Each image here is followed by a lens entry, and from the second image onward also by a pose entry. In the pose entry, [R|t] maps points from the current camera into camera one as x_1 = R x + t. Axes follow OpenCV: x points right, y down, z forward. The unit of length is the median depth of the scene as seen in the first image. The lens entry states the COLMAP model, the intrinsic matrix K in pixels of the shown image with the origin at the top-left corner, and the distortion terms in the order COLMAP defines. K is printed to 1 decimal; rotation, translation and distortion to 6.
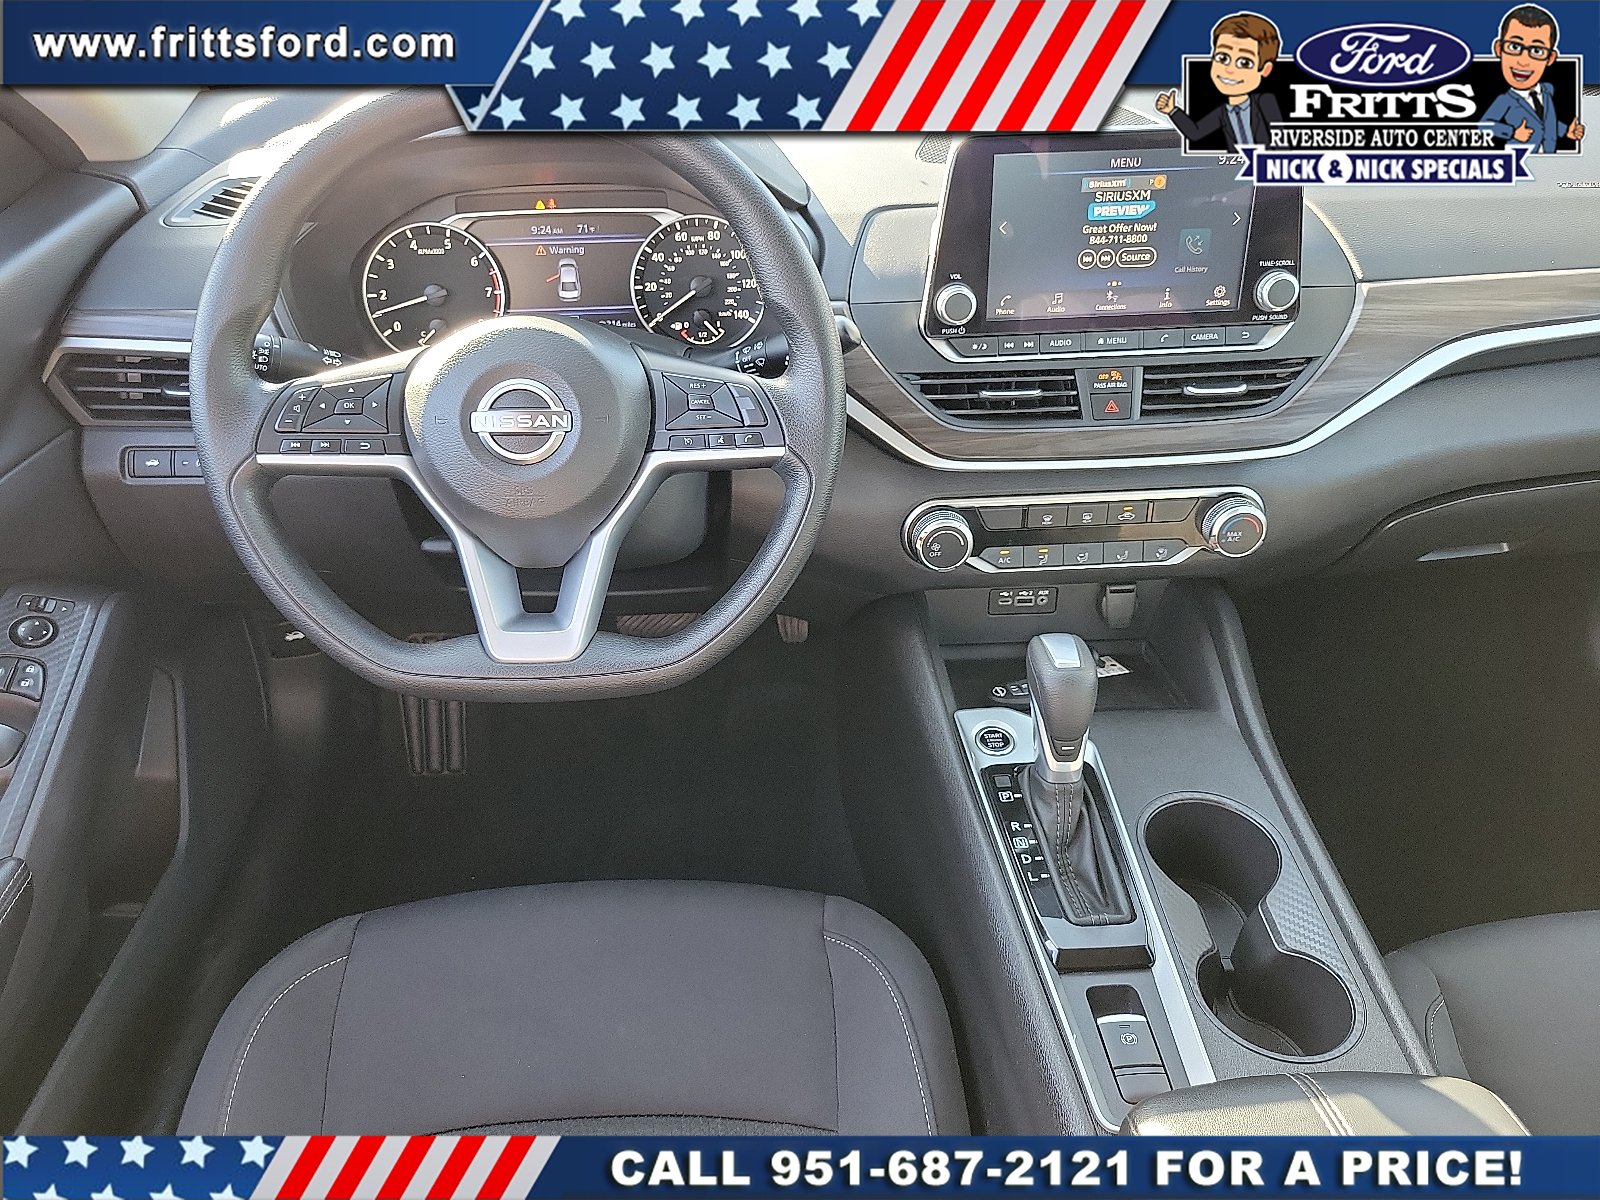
lens RADIAL K [[1173.5, 0, 765.5], [0, 1173.5, 598.8], [0, 0, 1]] dist [0.004380, -0.001004]
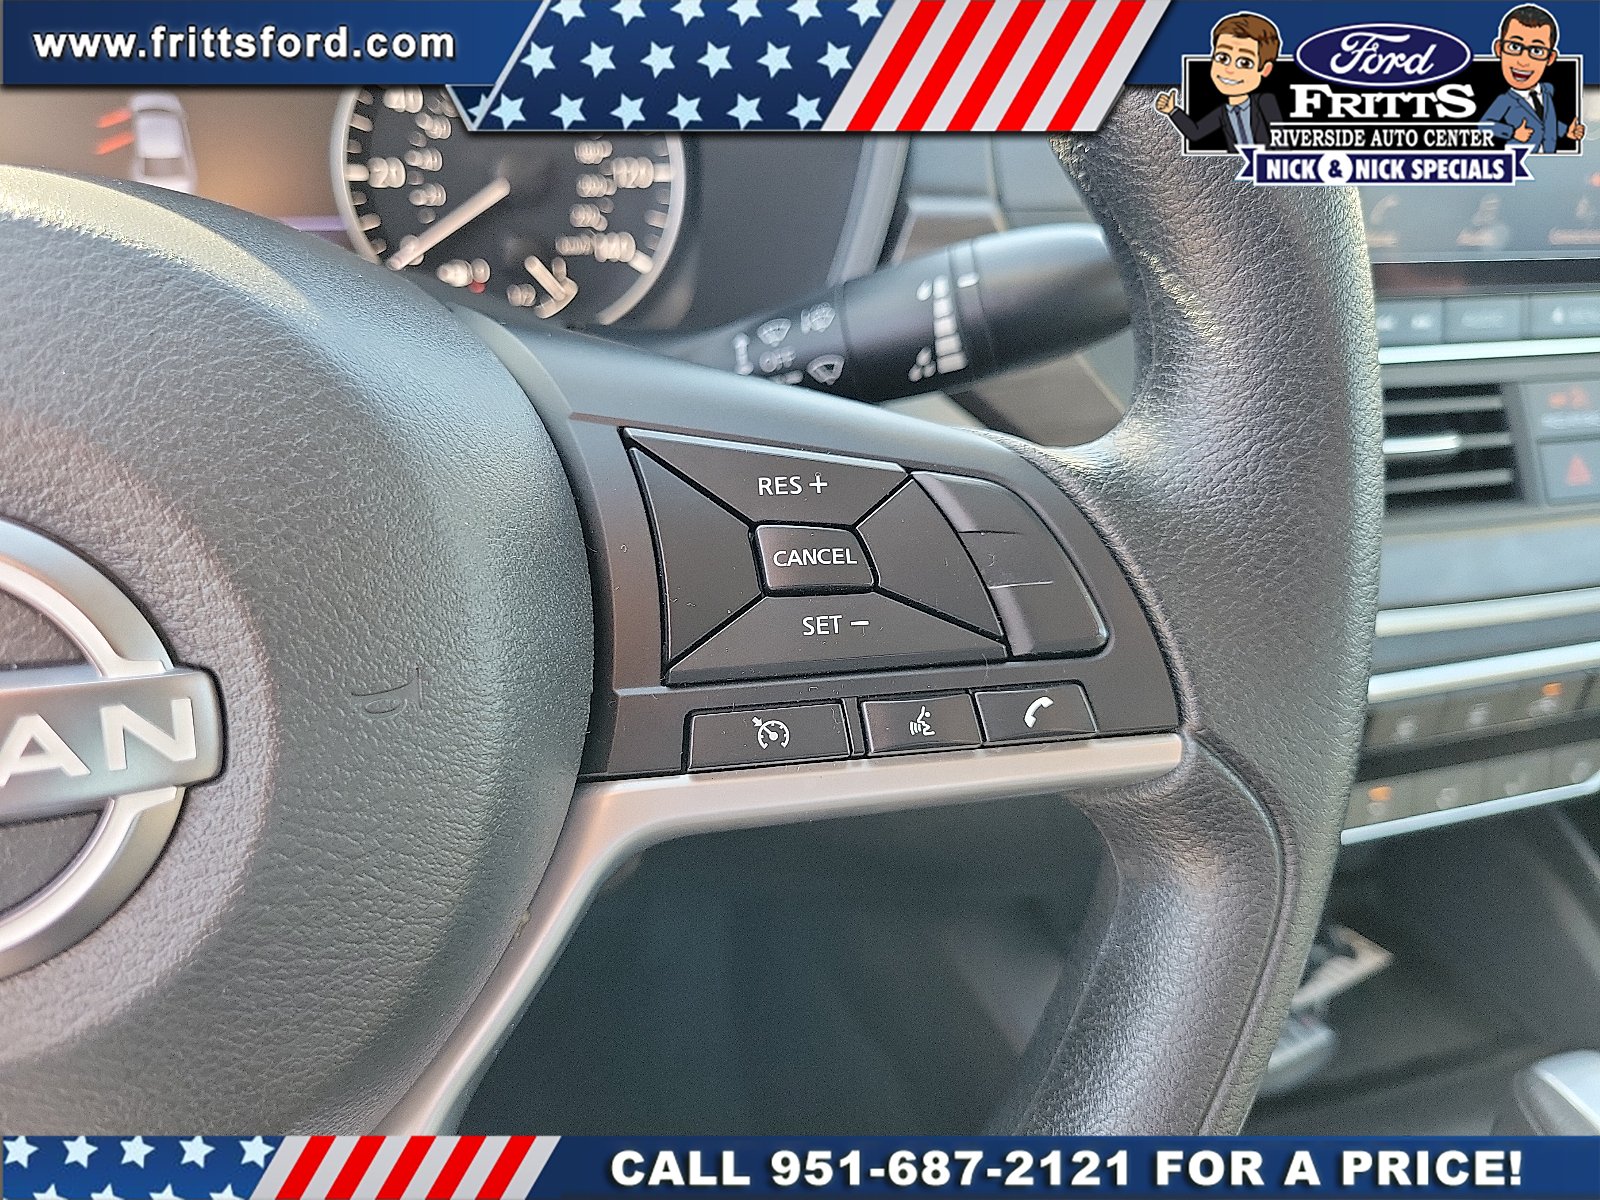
lens RADIAL K [[1173.5, 0, 765.5], [0, 1173.5, 598.8], [0, 0, 1]] dist [0.004380, -0.001004]
pose [[0.955357, -0.060003, 0.289296, -0.112926], [0.056192, 0.998189, 0.021469, -0.140270], [-0.290060, -0.004255, 0.956999, 0.662627]]
